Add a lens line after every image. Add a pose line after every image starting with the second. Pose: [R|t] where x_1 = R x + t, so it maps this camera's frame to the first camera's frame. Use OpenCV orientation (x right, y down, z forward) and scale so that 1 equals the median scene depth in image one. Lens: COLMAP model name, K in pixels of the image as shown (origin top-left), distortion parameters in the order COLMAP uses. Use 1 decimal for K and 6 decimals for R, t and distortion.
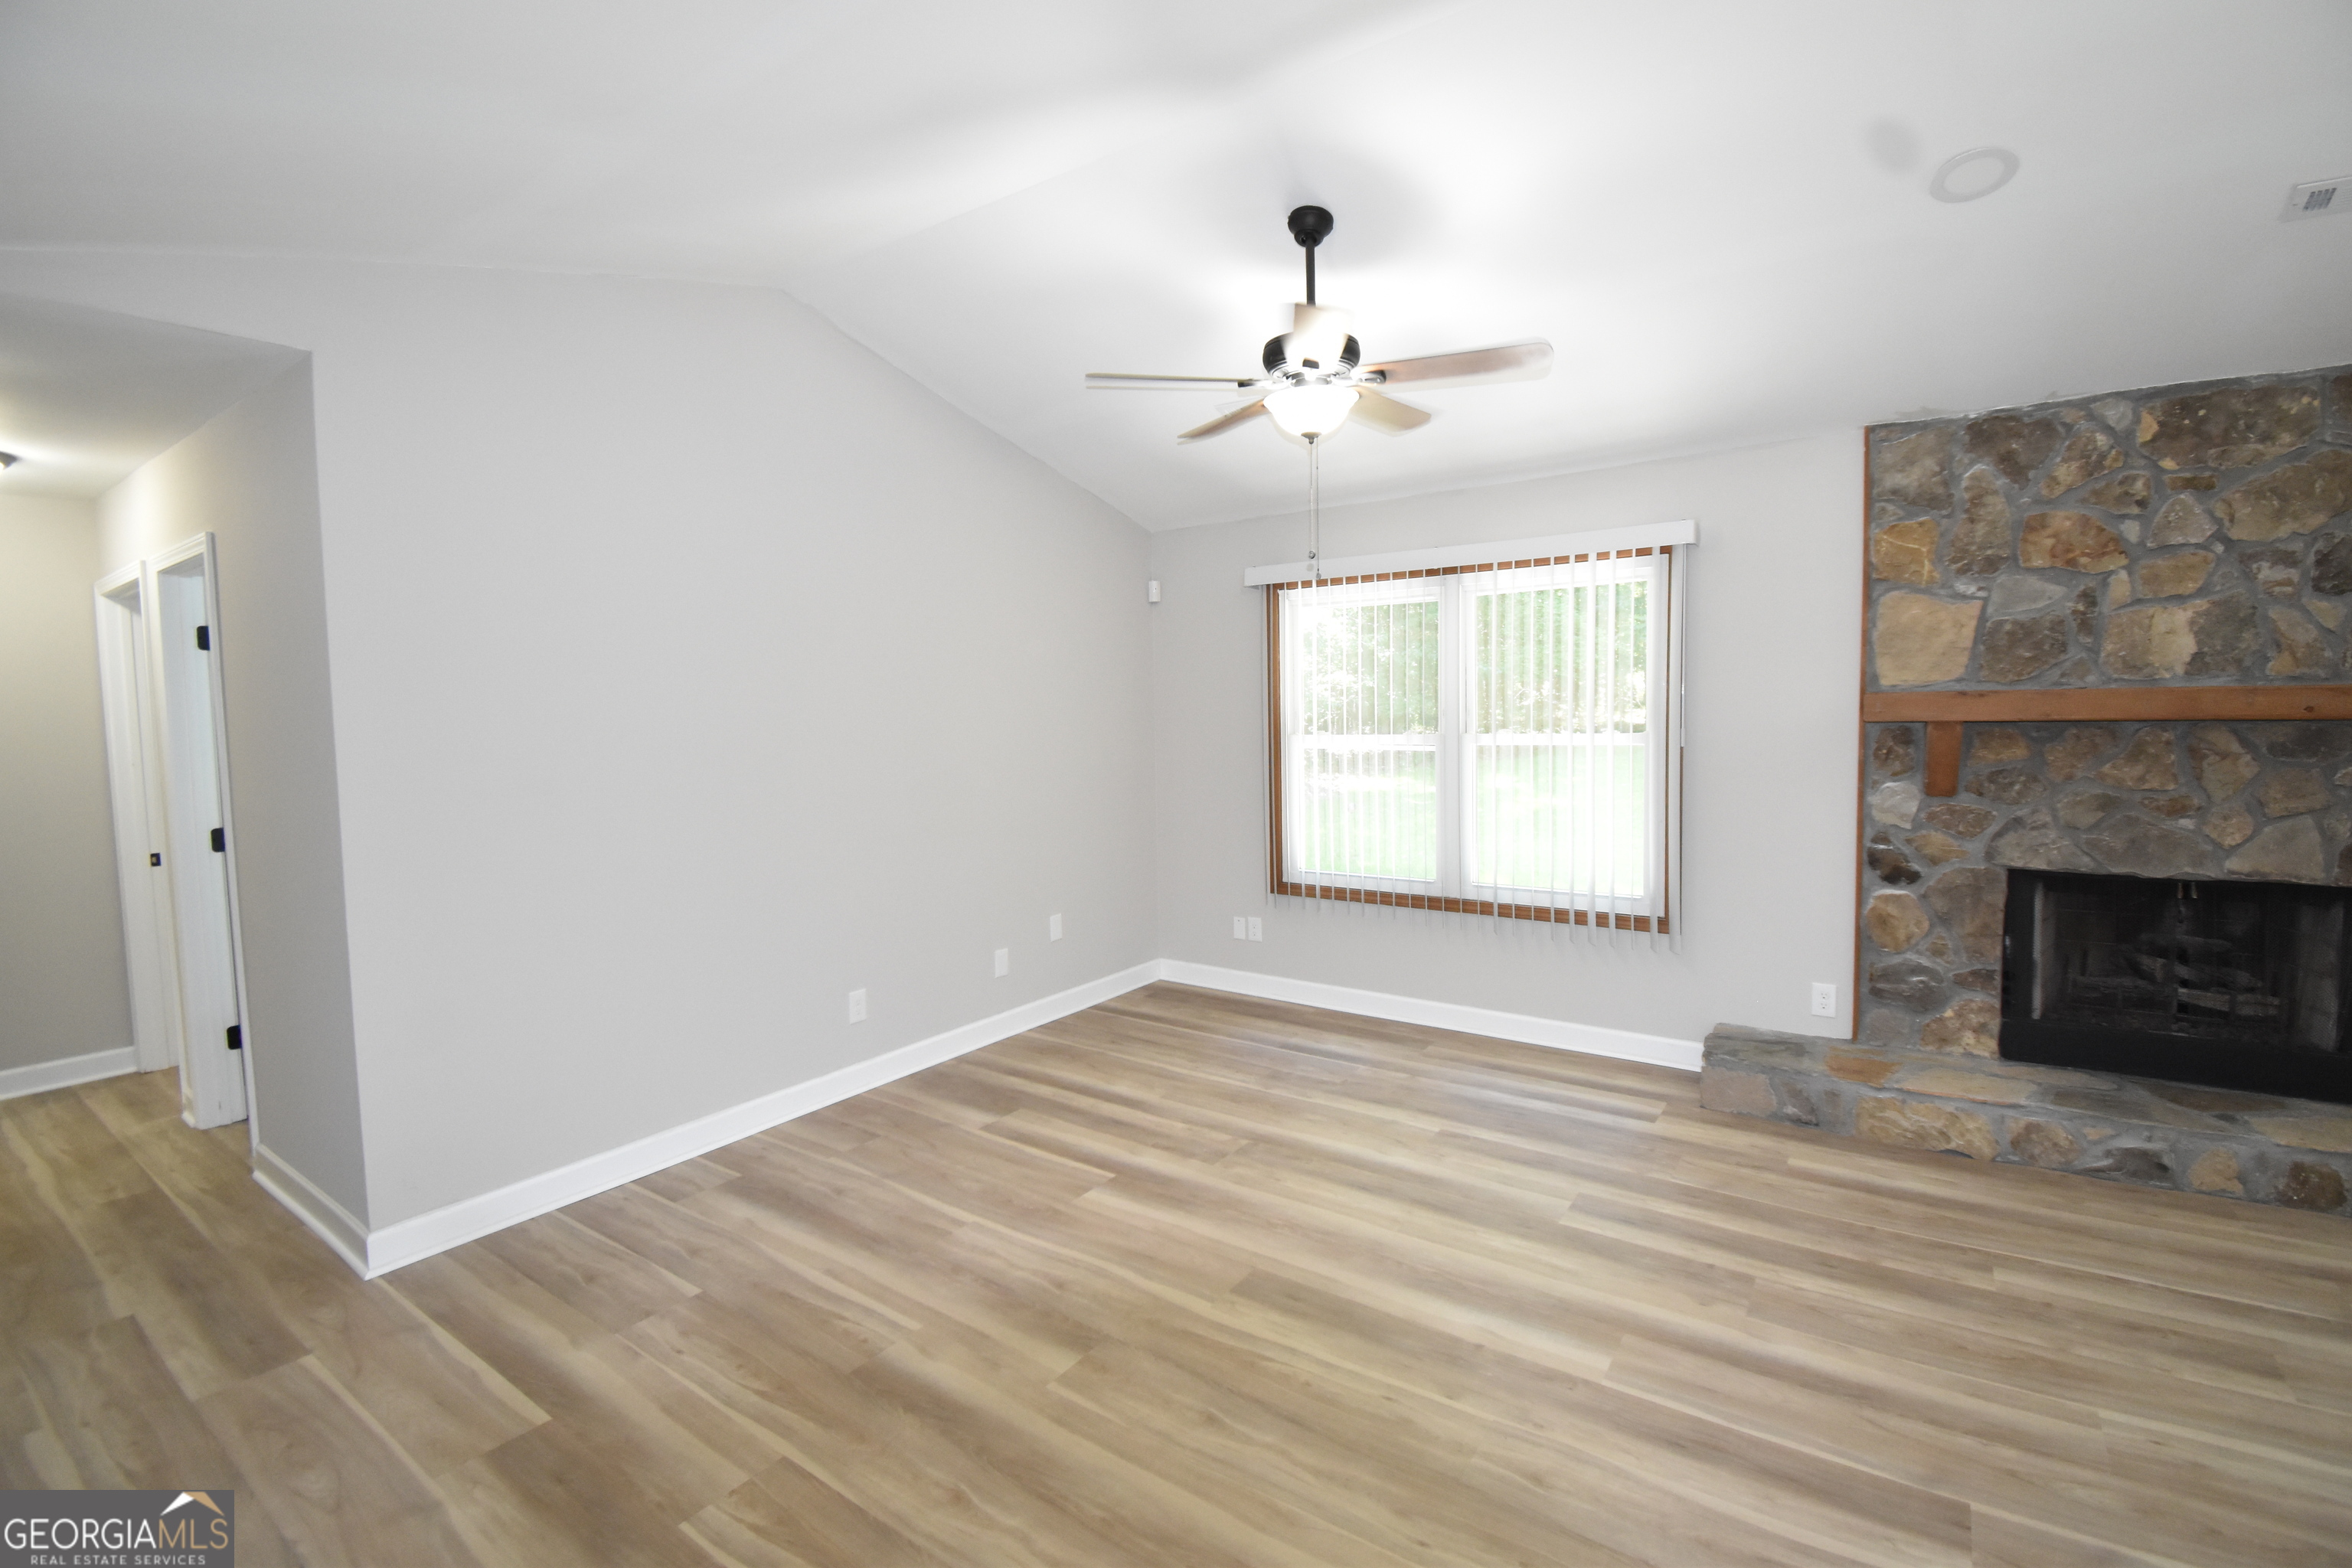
lens RADIAL K [[1032.9, 0, 1167.6], [0, 1032.9, 773.8], [0, 0, 1]] dist [0.020340, -0.027770]
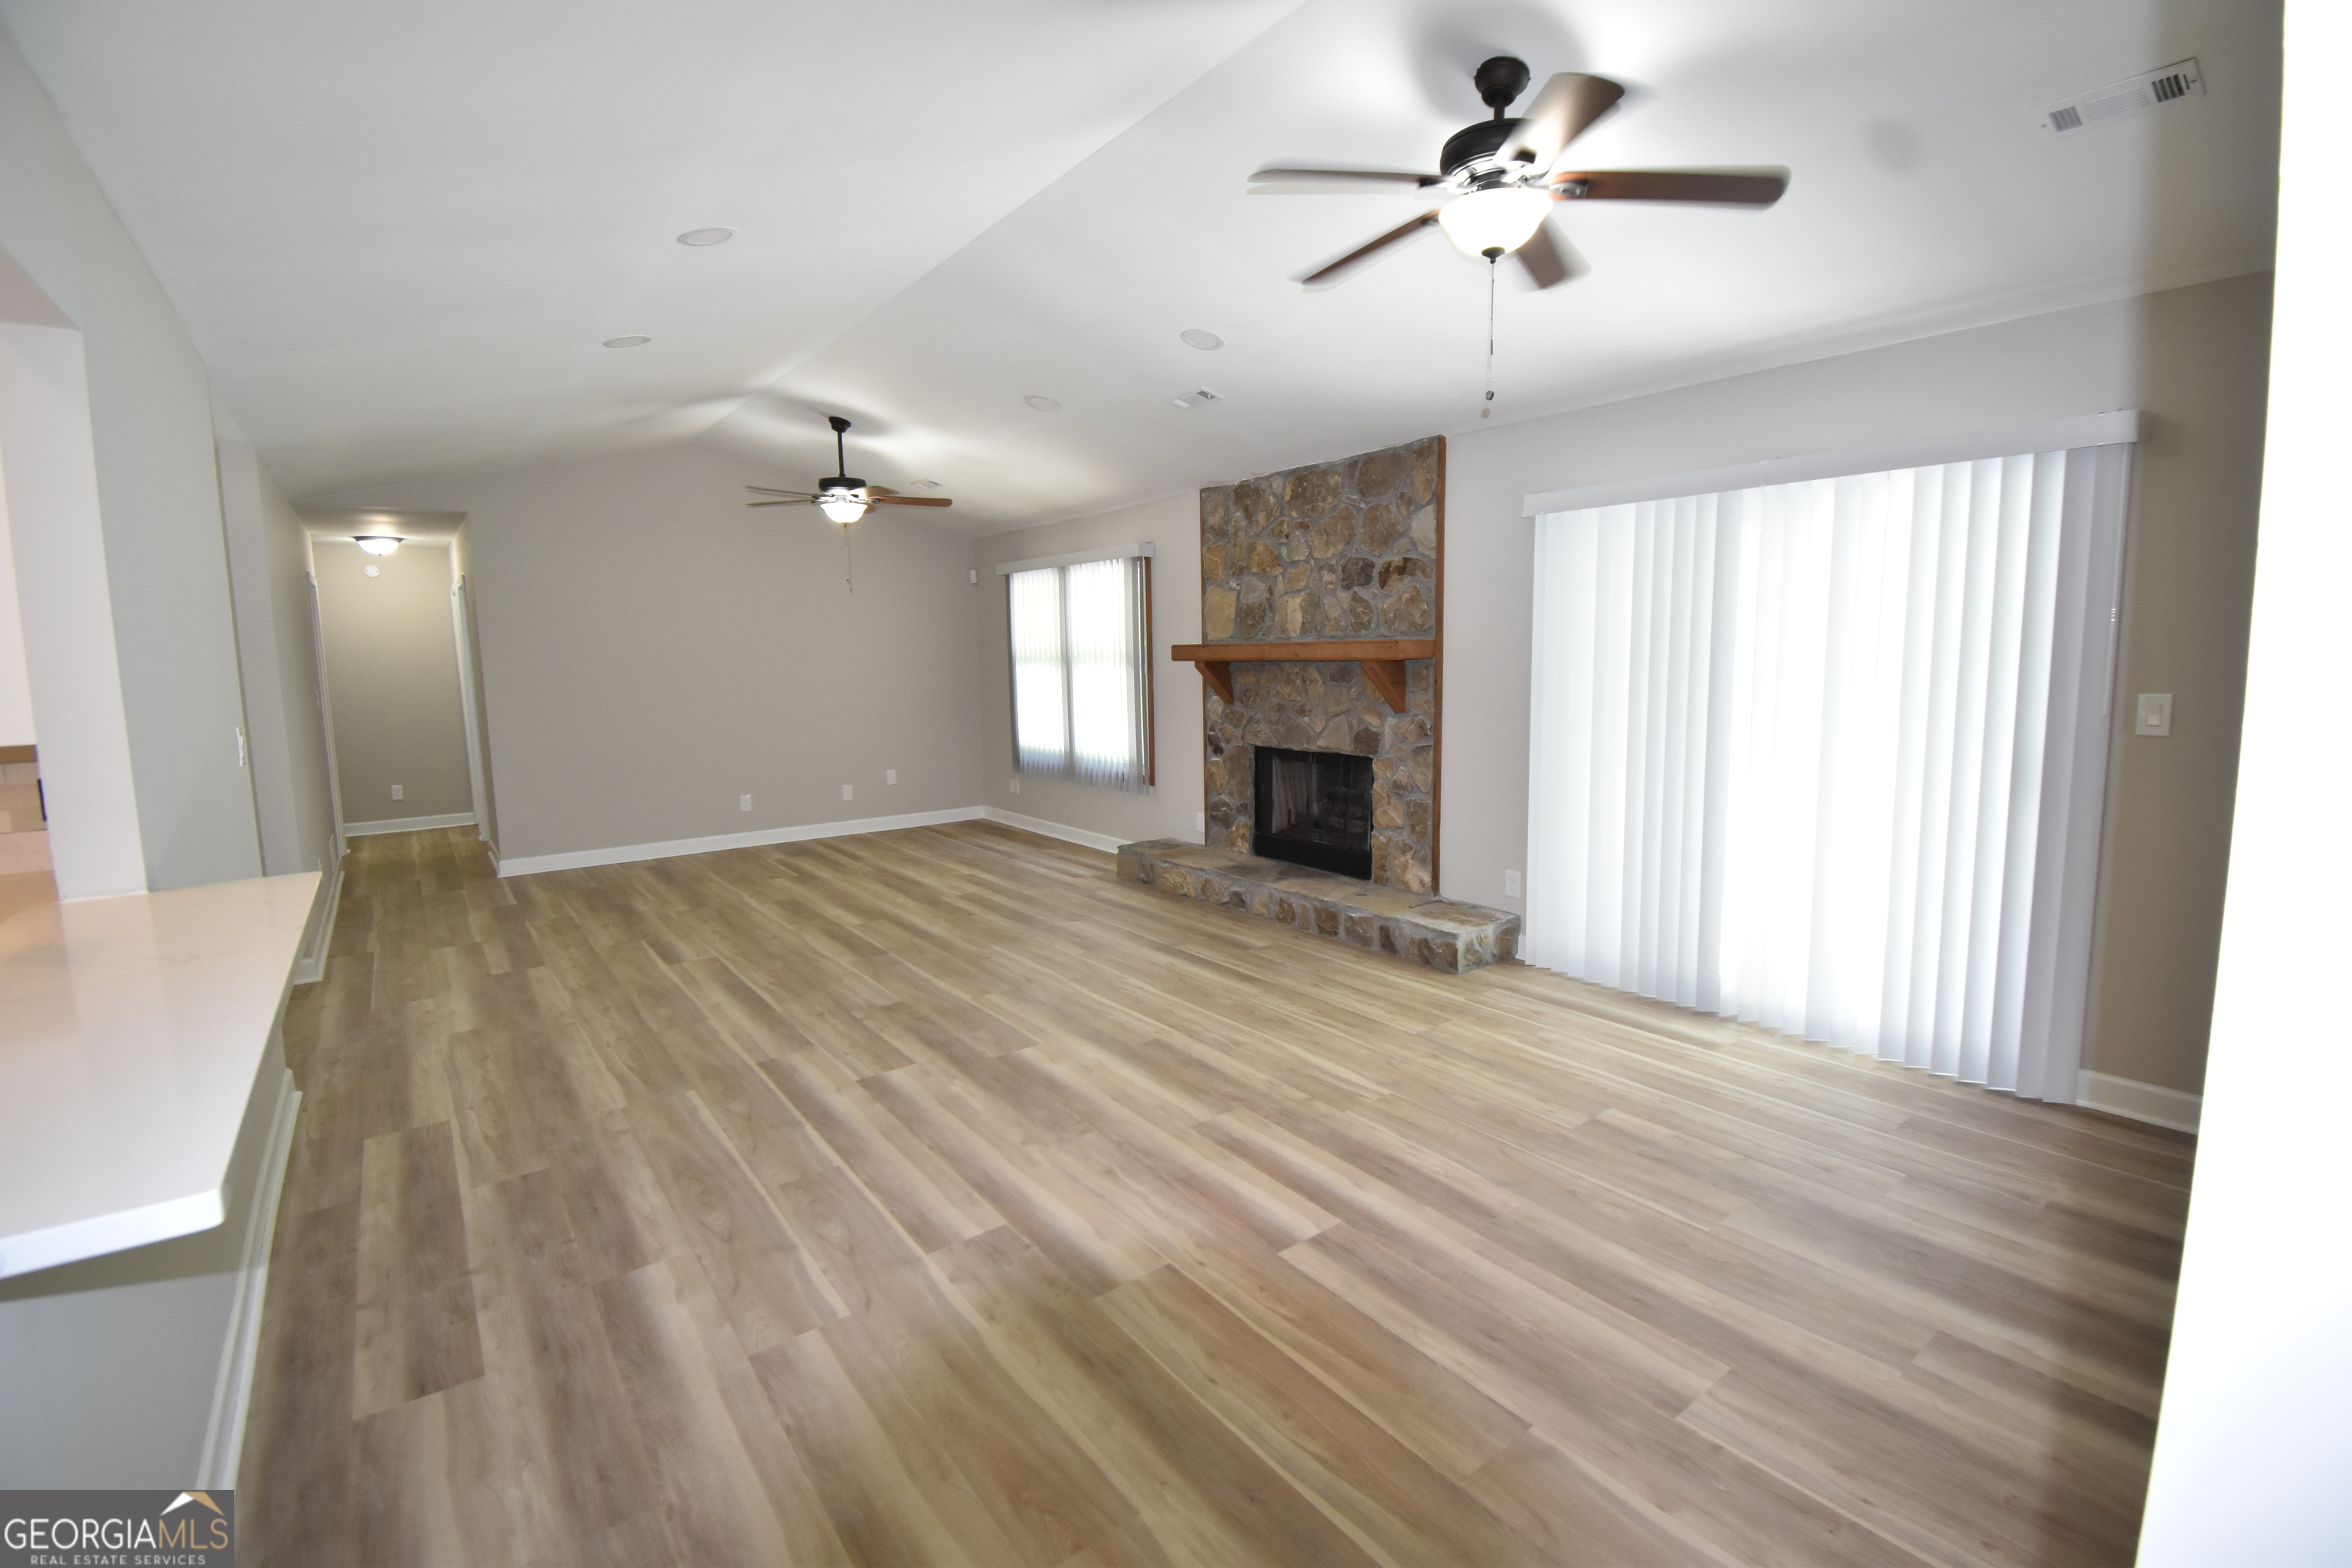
lens RADIAL K [[1032.9, 0, 1167.6], [0, 1032.9, 773.8], [0, 0, 1]] dist [0.020340, -0.027770]
pose [[0.952802, 0.038171, -0.301183, 1.217135], [-0.018303, 0.997482, 0.068513, 0.022425], [0.303040, -0.059767, 0.951102, -0.718198]]
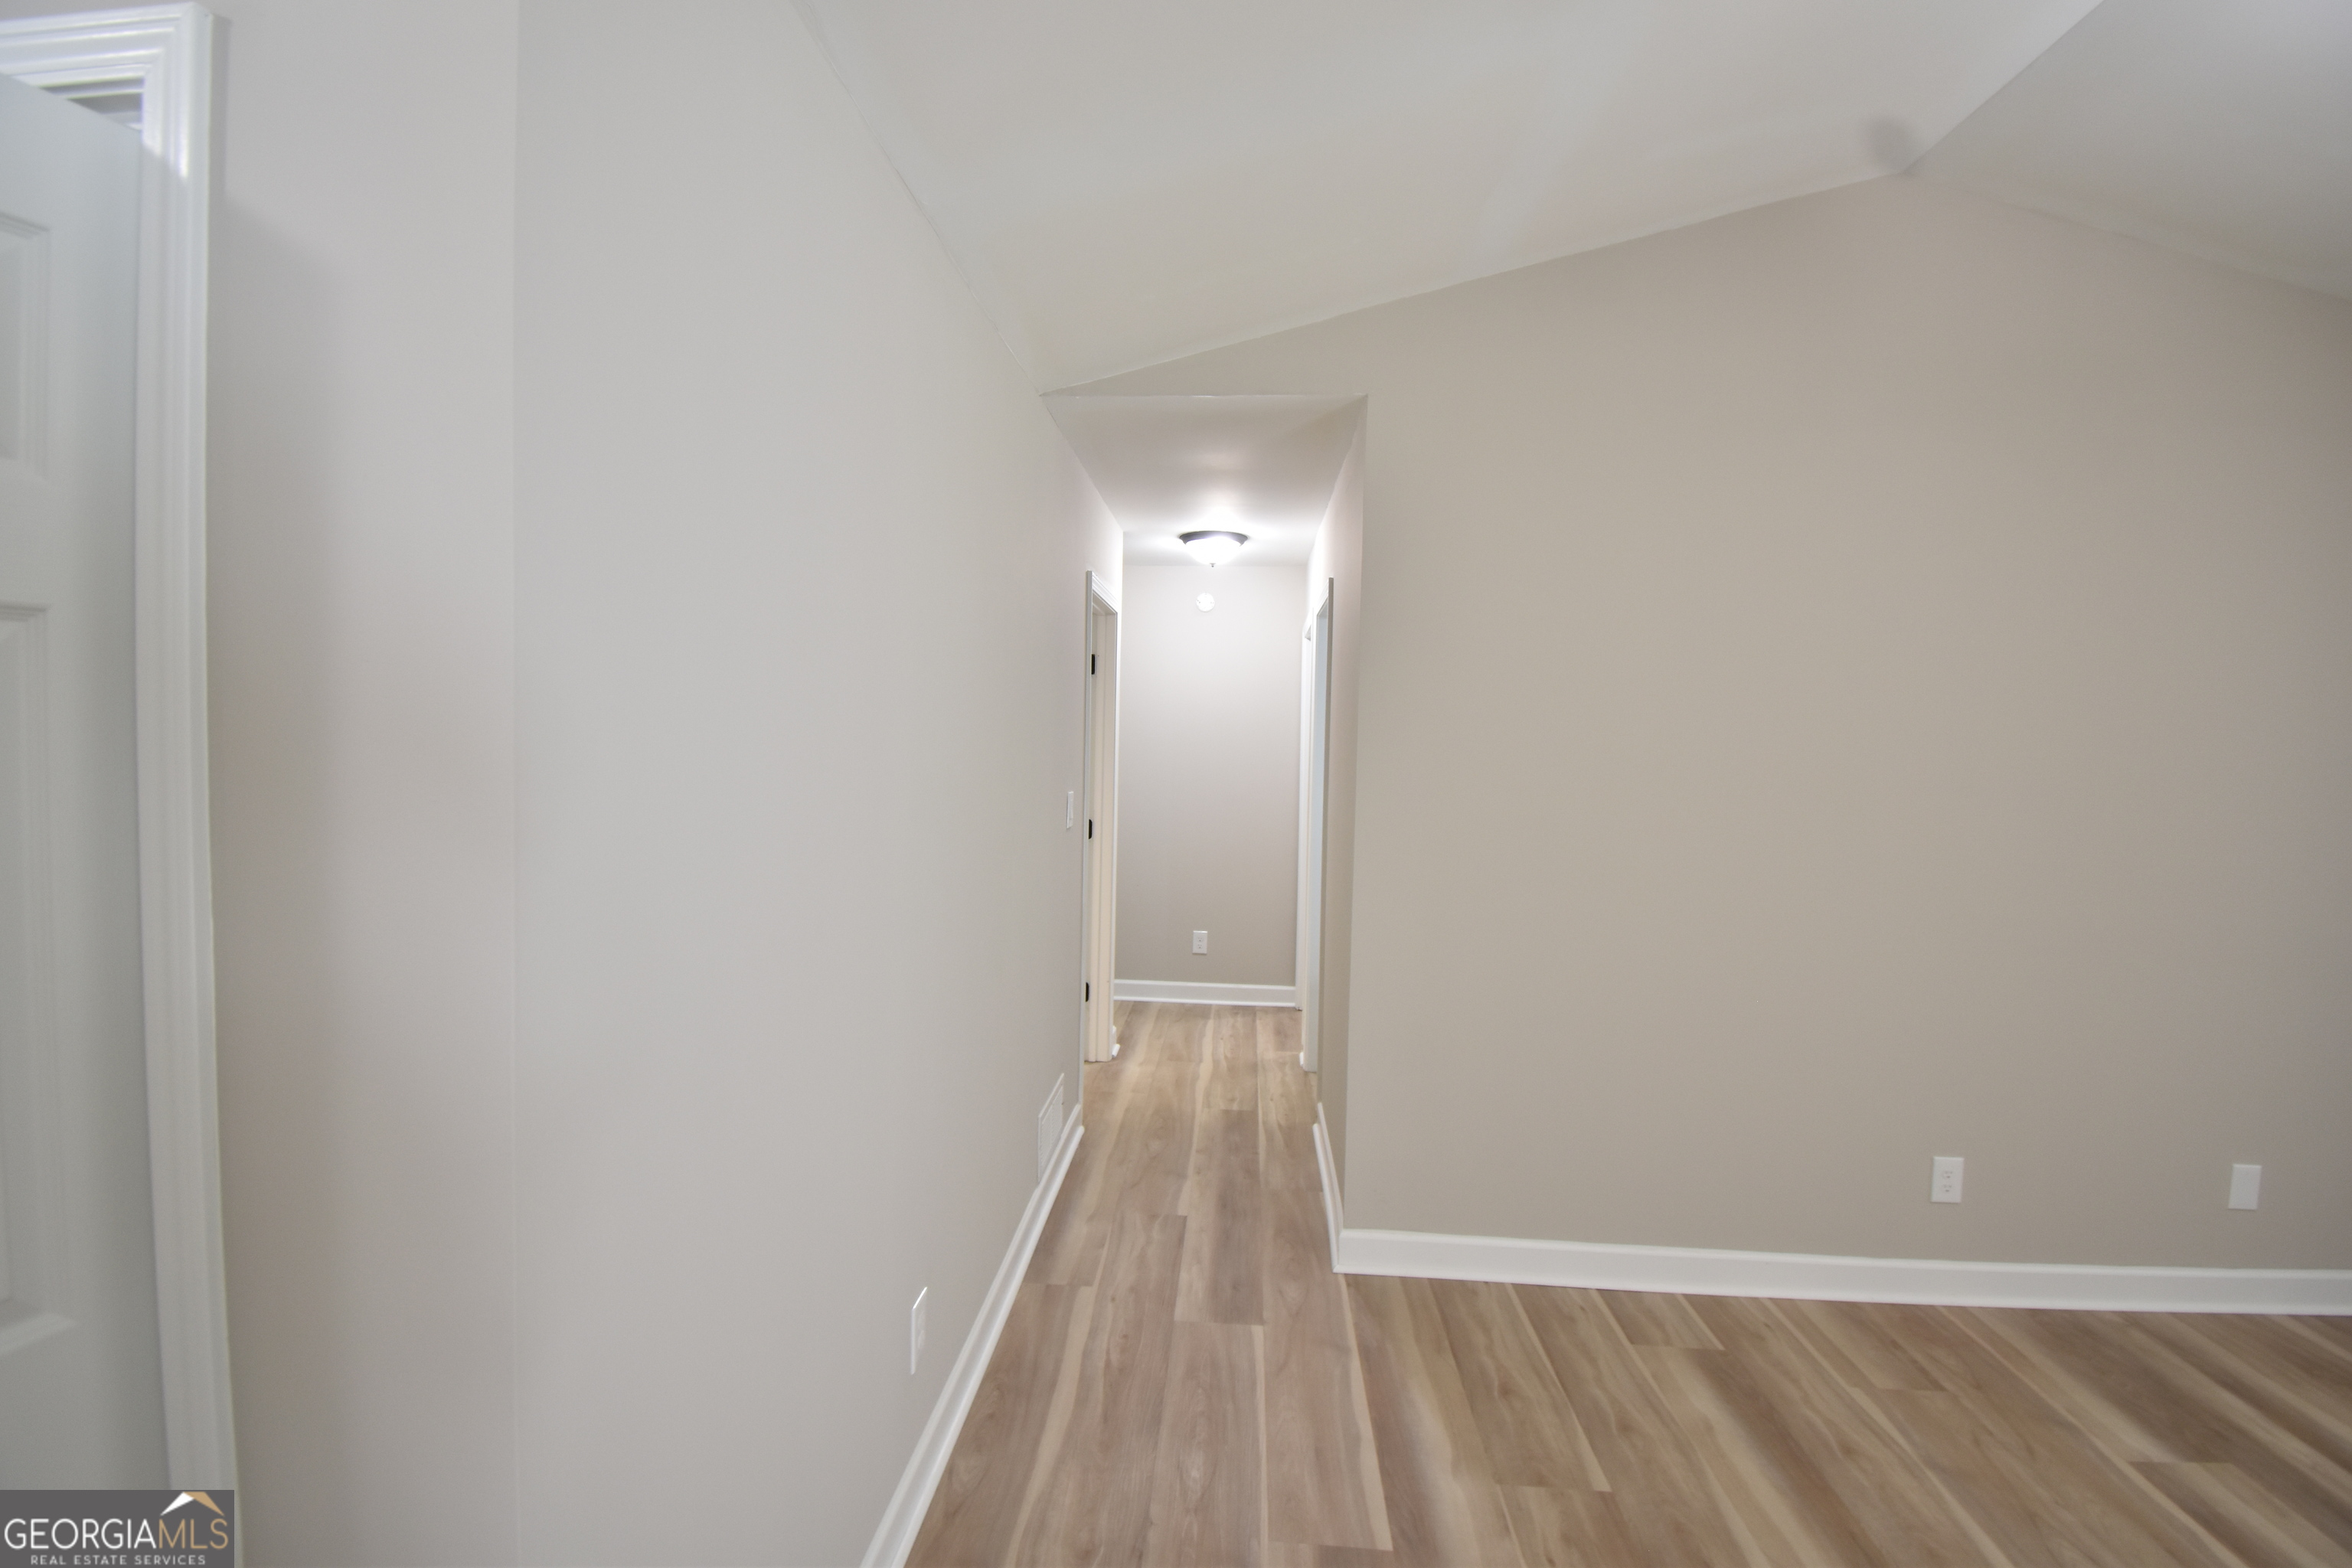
lens RADIAL K [[1044.1, 0, 1176.0], [0, 1044.1, 784.0], [0, 0, 1]] dist [0.020996, -0.024039]
pose [[0.523632, 0.068515, -0.849185, 0.005577], [-0.083682, 0.996077, 0.028765, -0.015133], [0.847825, 0.055999, 0.527311, 0.217365]]
